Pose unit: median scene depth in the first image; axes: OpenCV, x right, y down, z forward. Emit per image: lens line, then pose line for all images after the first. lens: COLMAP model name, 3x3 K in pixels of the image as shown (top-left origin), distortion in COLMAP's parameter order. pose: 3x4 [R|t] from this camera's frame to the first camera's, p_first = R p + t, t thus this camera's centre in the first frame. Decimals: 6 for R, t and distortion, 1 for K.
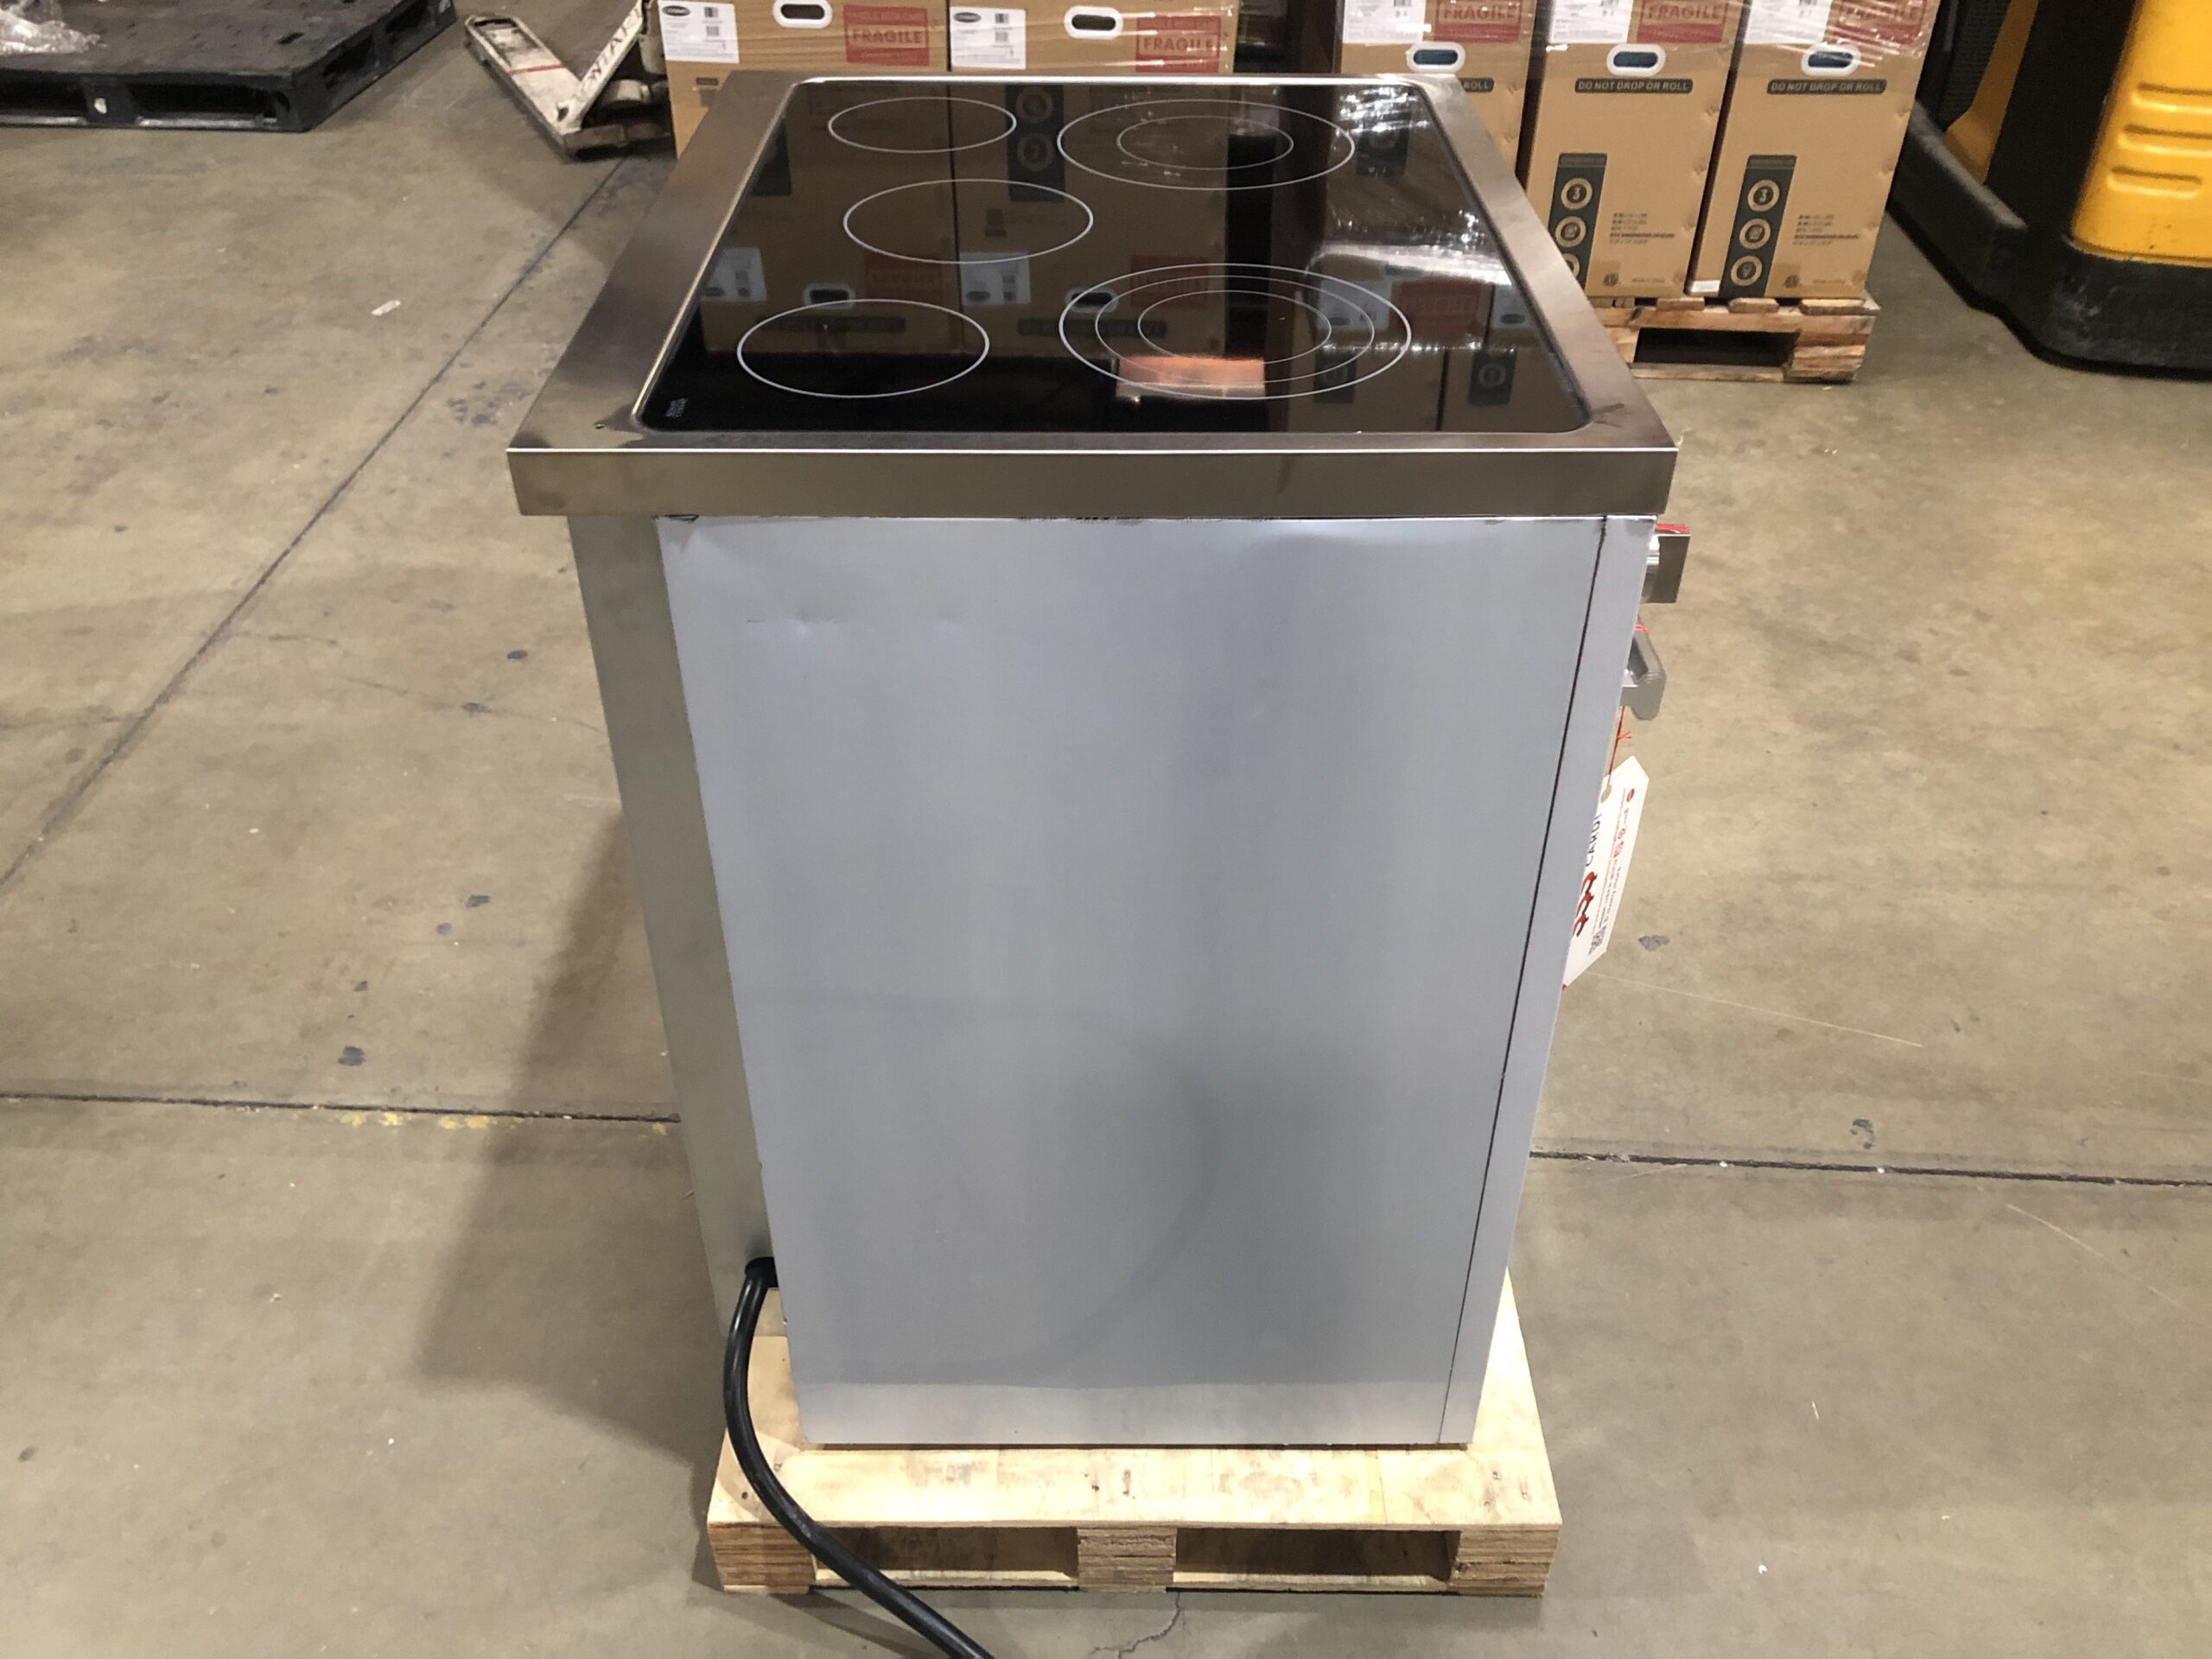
lens RADIAL K [[1811.8, 0, 1102.3], [0, 1811.8, 825.8], [0, 0, 1]] dist [0.024307, 0.002992]
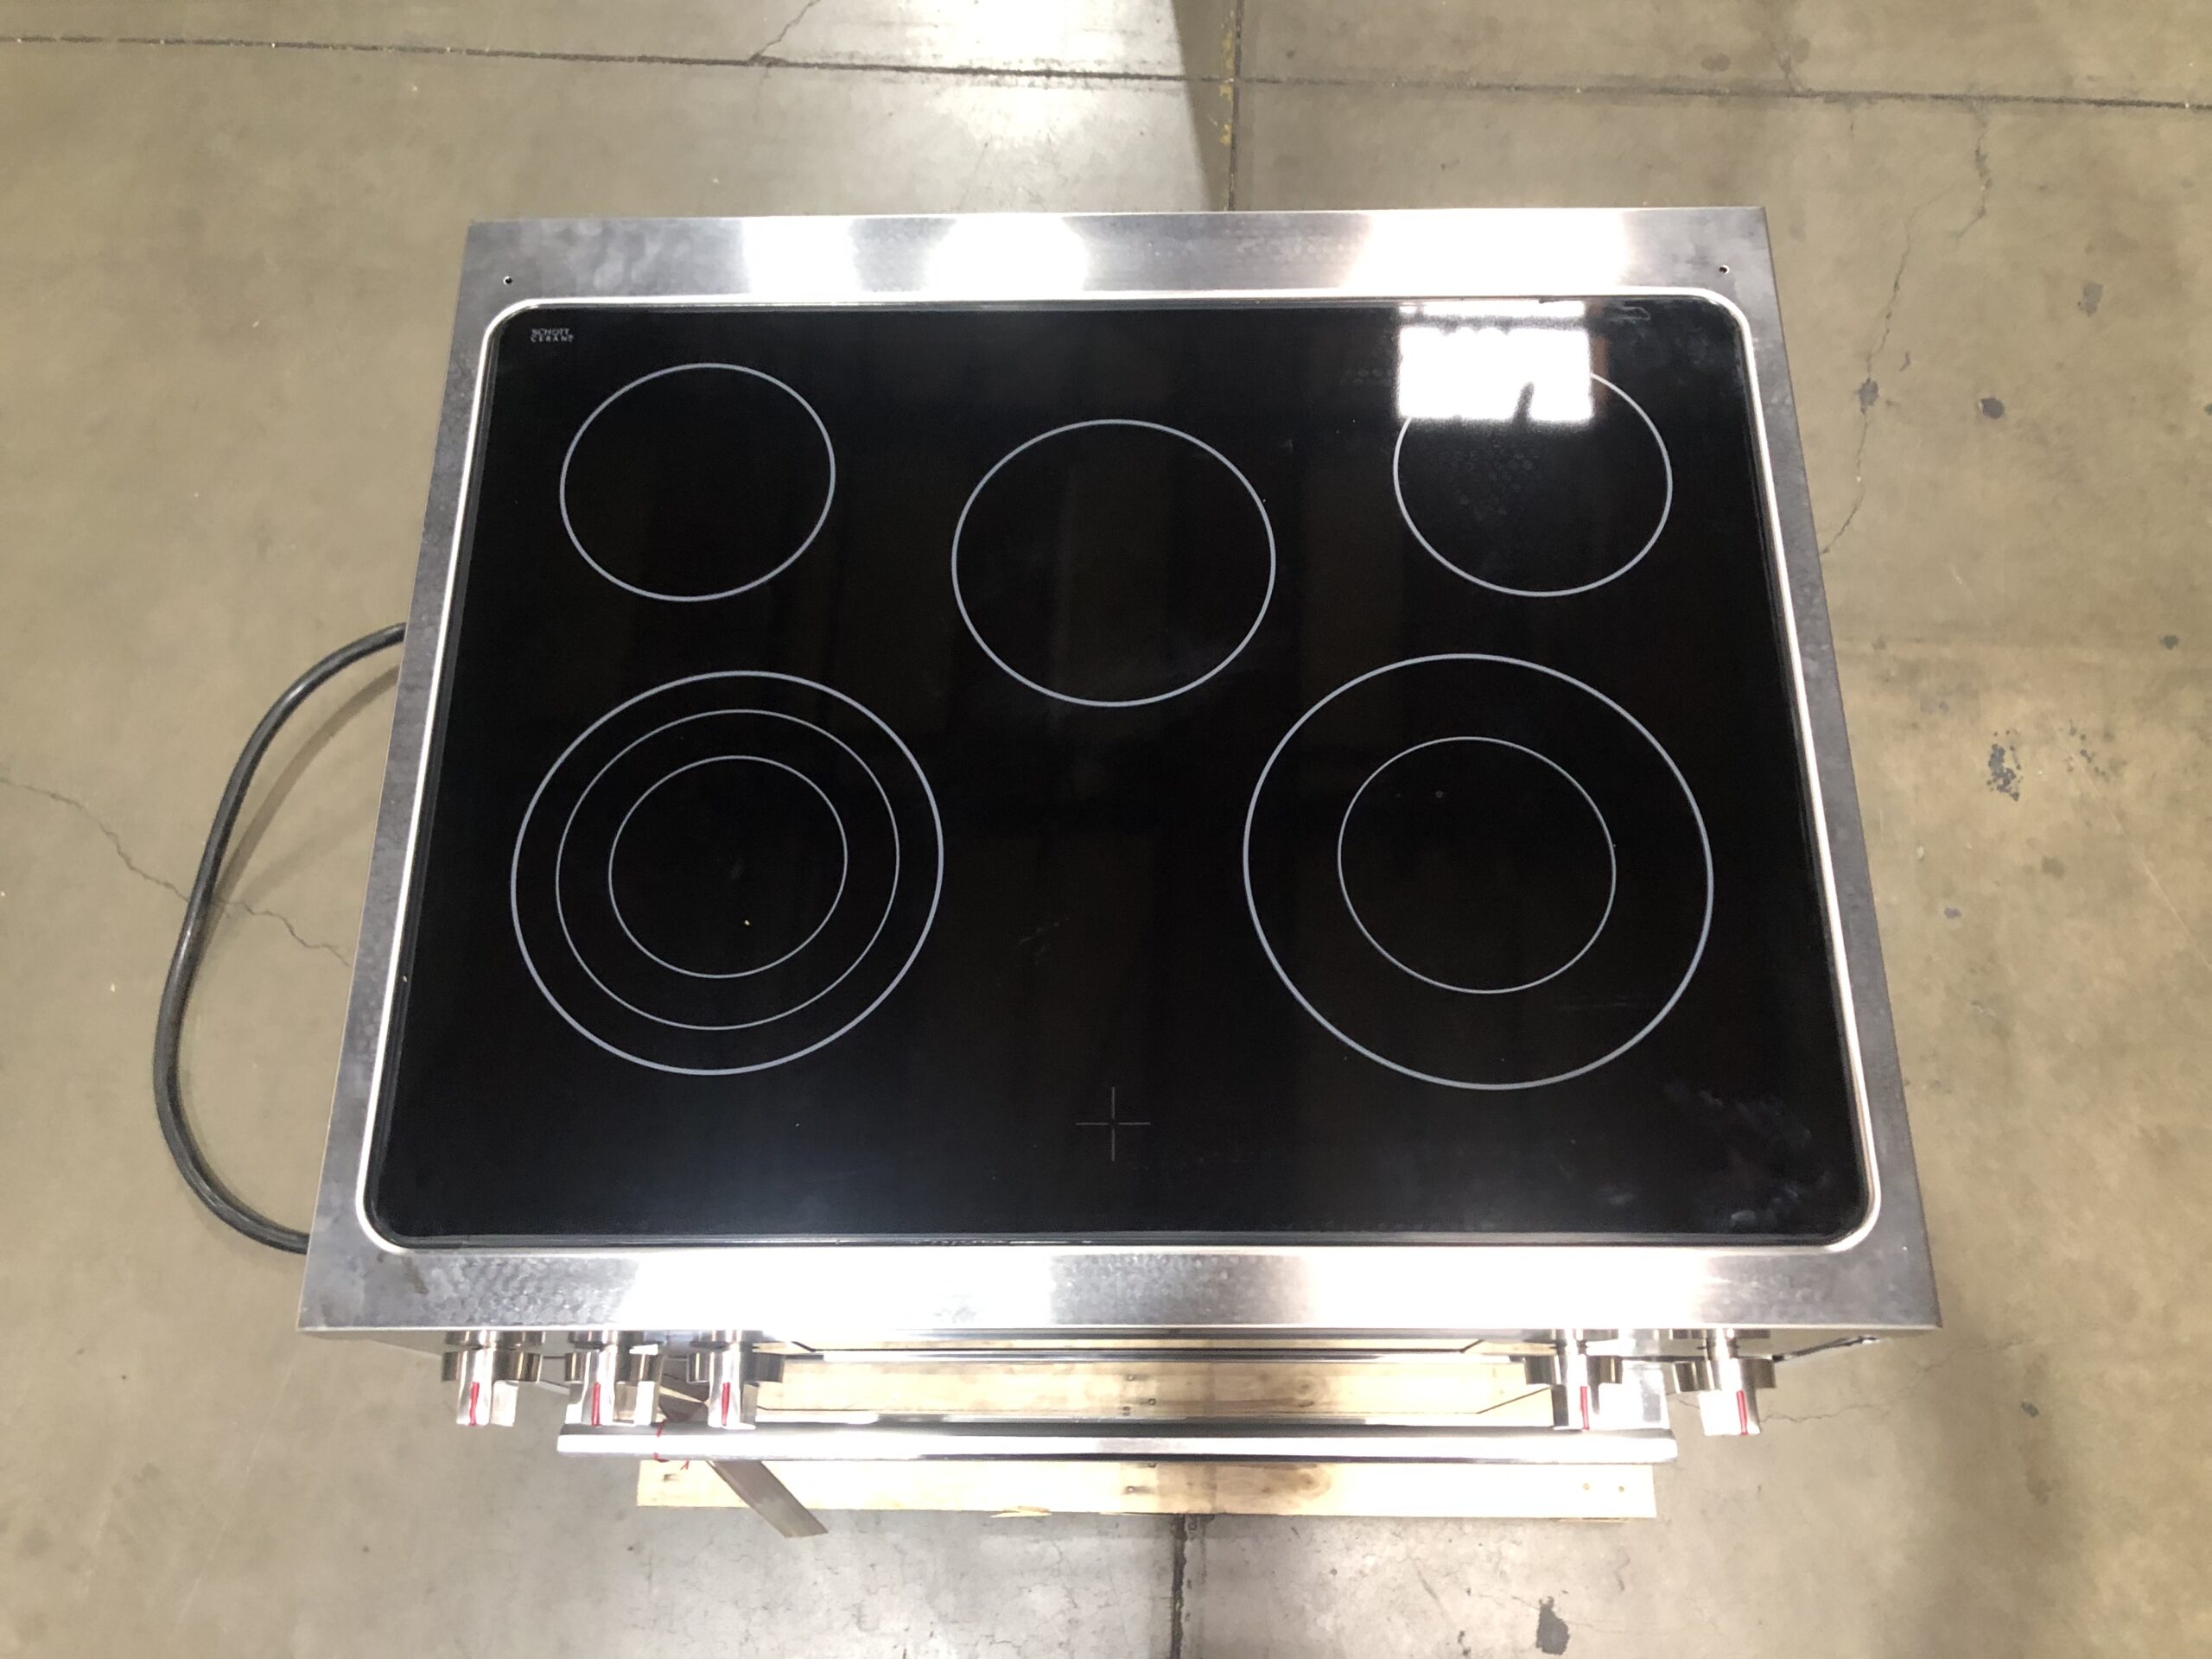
lens RADIAL K [[1811.8, 0, 1098.9], [0, 1811.8, 834.1], [0, 0, 1]] dist [0.024307, 0.002992]
pose [[-0.010534, 0.930814, -0.365342, 0.149194], [-0.584464, 0.290723, 0.757550, -0.411124], [0.811351, 0.221509, 0.540965, 0.279552]]
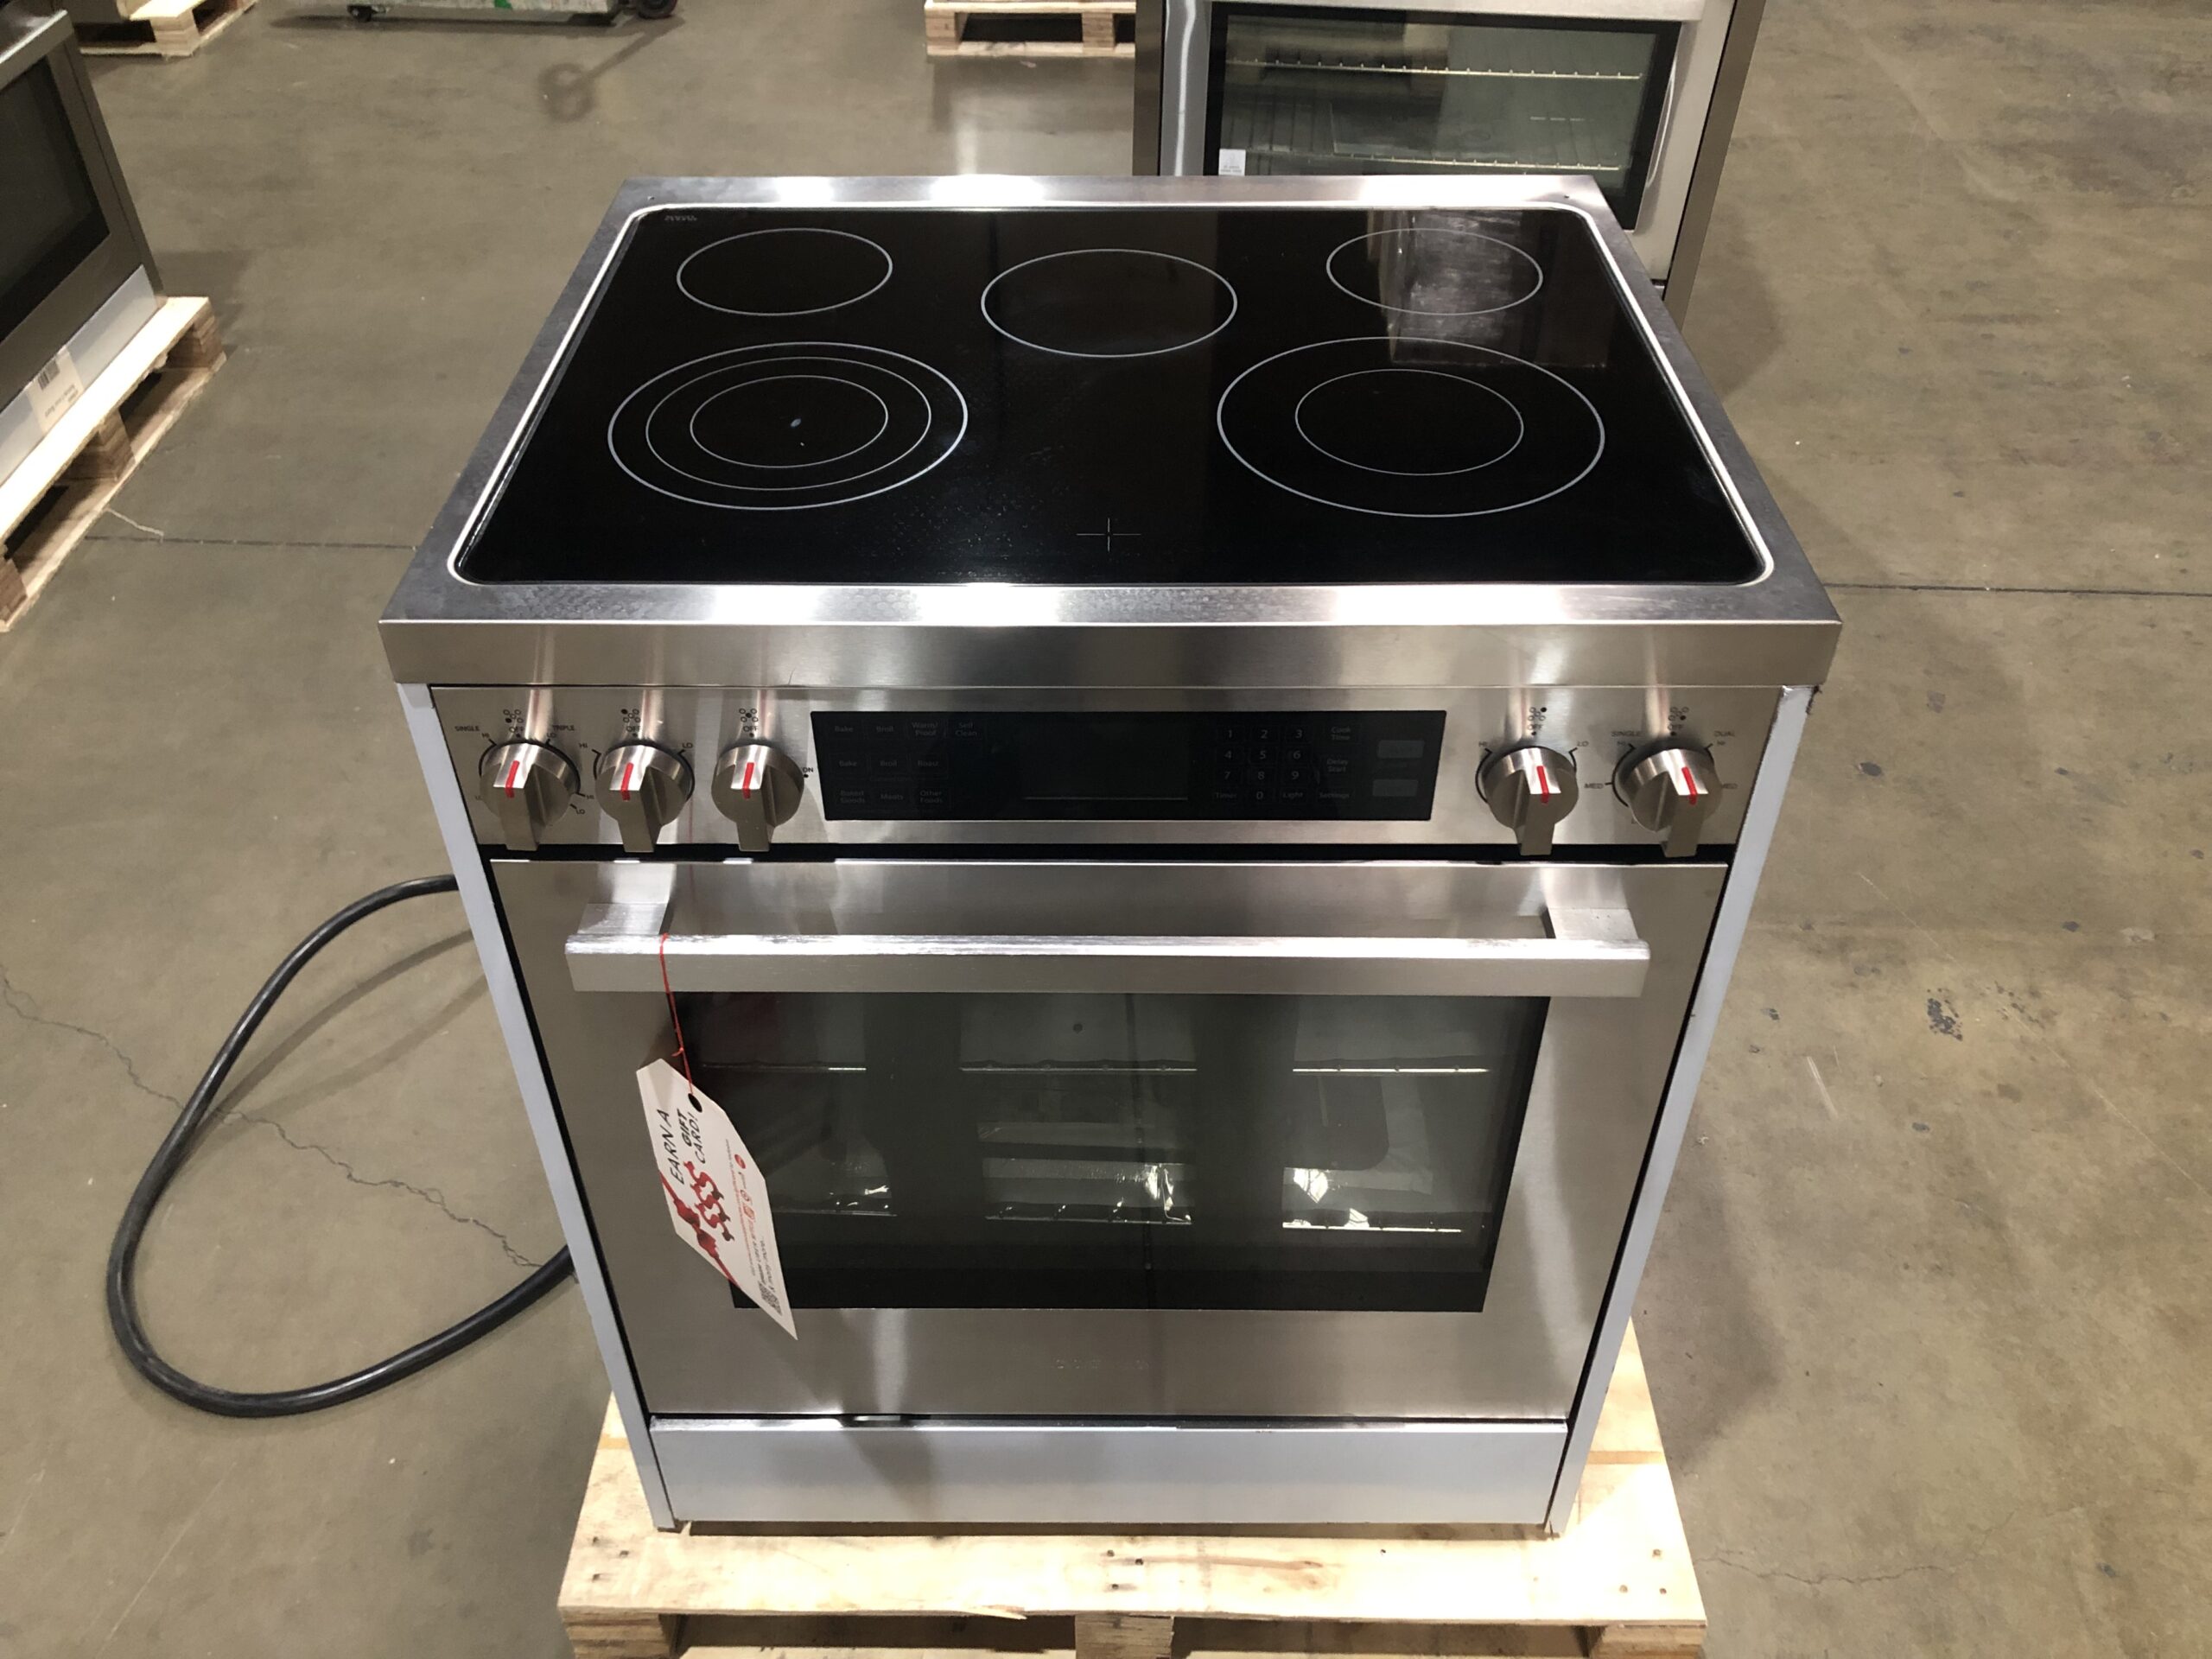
lens RADIAL K [[1811.8, 0, 1101.9], [0, 1811.8, 824.9], [0, 0, 1]] dist [0.024307, 0.002992]
pose [[-0.011796, 0.633909, -0.773318, 0.403418], [-0.595360, 0.616896, 0.514767, -0.312283], [0.803373, 0.466475, 0.370127, 0.353921]]
